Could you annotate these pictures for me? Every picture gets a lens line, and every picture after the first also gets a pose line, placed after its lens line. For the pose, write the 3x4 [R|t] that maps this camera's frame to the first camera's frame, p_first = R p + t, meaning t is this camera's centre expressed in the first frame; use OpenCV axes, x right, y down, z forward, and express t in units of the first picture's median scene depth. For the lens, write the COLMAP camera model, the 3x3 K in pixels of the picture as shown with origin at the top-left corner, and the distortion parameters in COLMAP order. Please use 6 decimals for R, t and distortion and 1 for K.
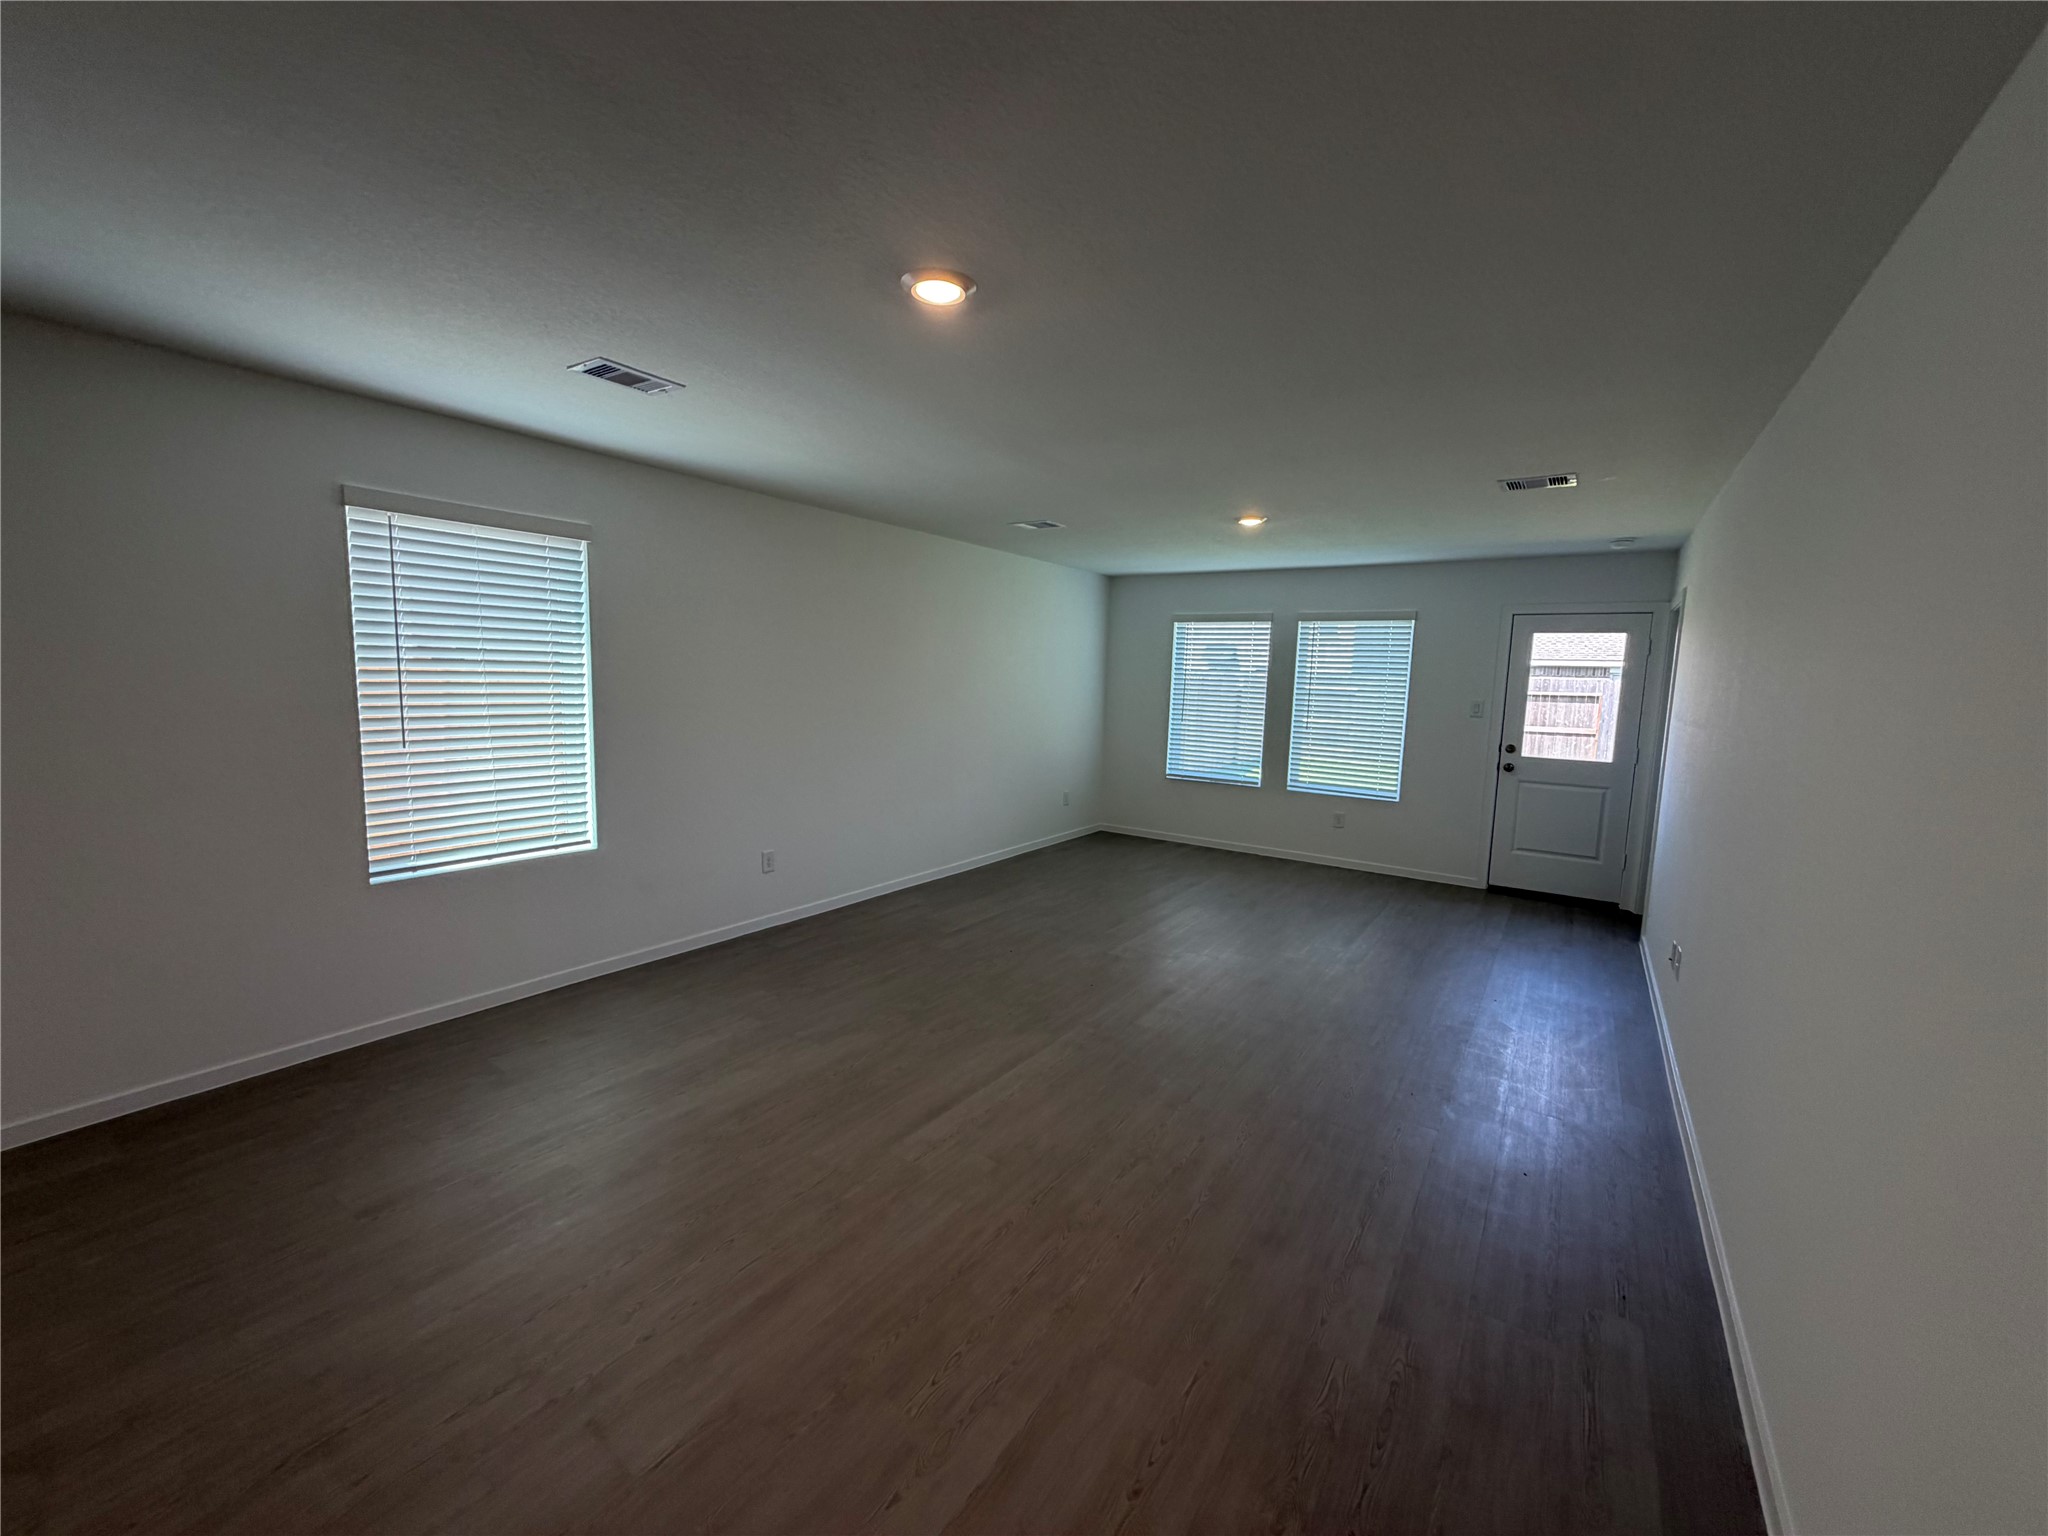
lens RADIAL K [[825.3, 0, 1020.2], [0, 825.3, 768.4], [0, 0, 1]] dist [0.003008, 0.000249]
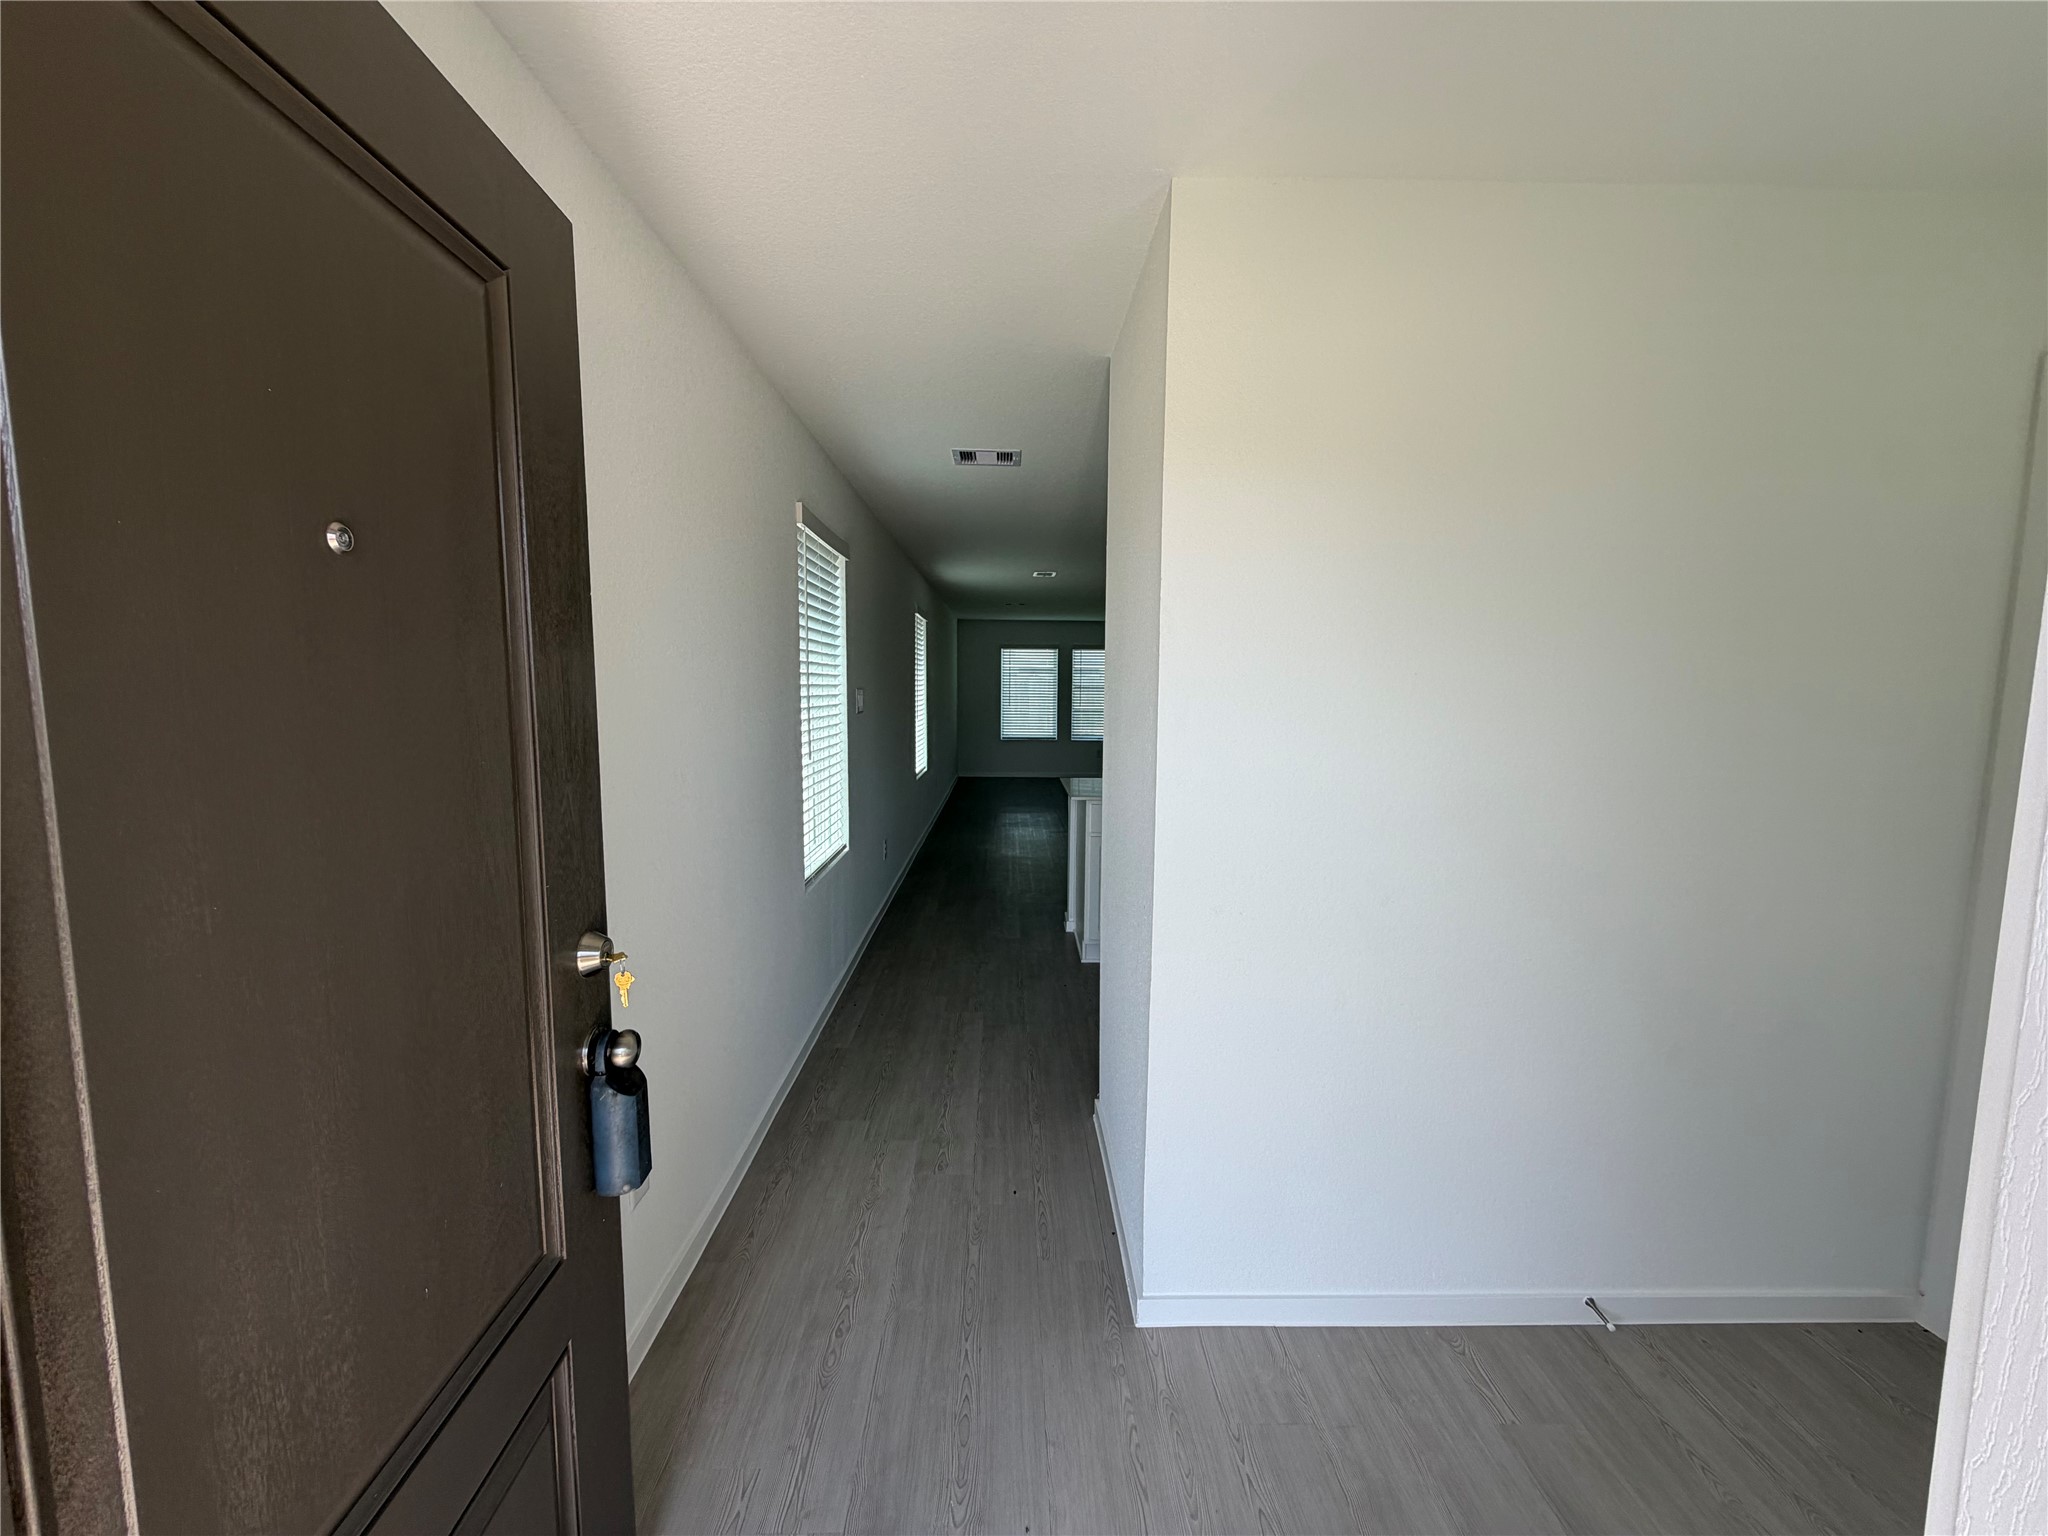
lens RADIAL K [[825.3, 0, 1020.2], [0, 825.3, 768.4], [0, 0, 1]] dist [0.003008, 0.000249]
pose [[0.815420, -0.083281, 0.572848, -0.982382], [0.085475, 0.996072, 0.023140, 0.040794], [-0.572525, 0.030095, 0.819335, -0.522417]]
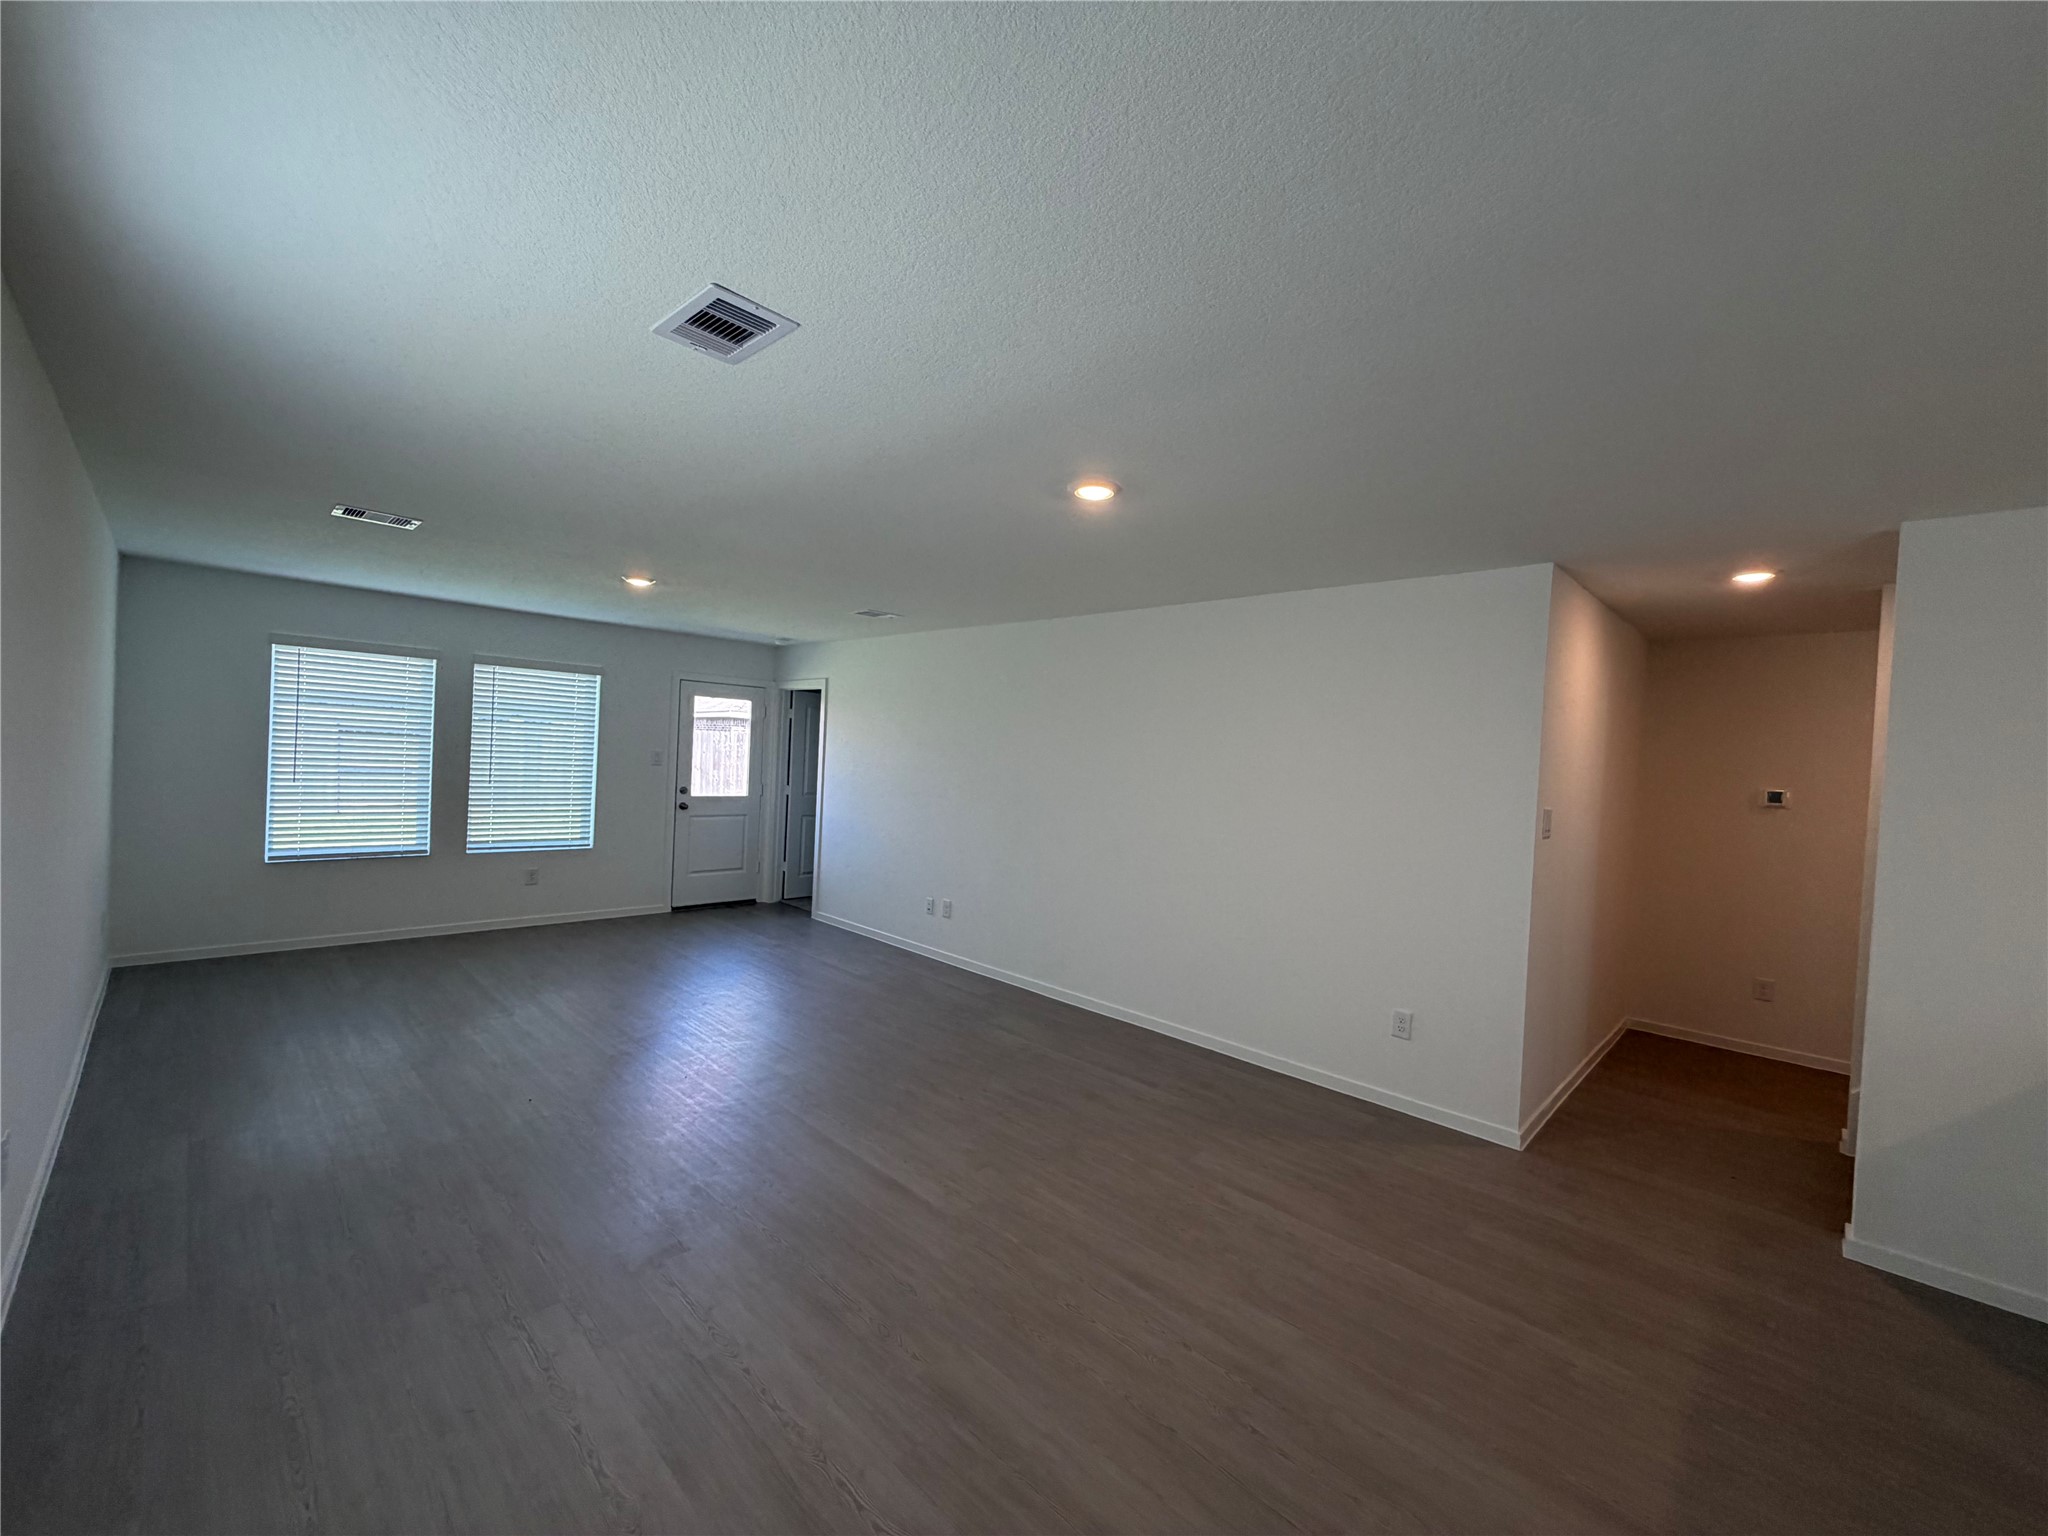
lens RADIAL K [[825.3, 0, 1020.2], [0, 825.3, 768.4], [0, 0, 1]] dist [0.003008, 0.000249]
pose [[0.170424, -0.039050, 0.984597, -0.517114], [0.068865, 0.997243, 0.027632, -0.056278], [-0.982961, 0.063095, 0.172644, 0.313724]]
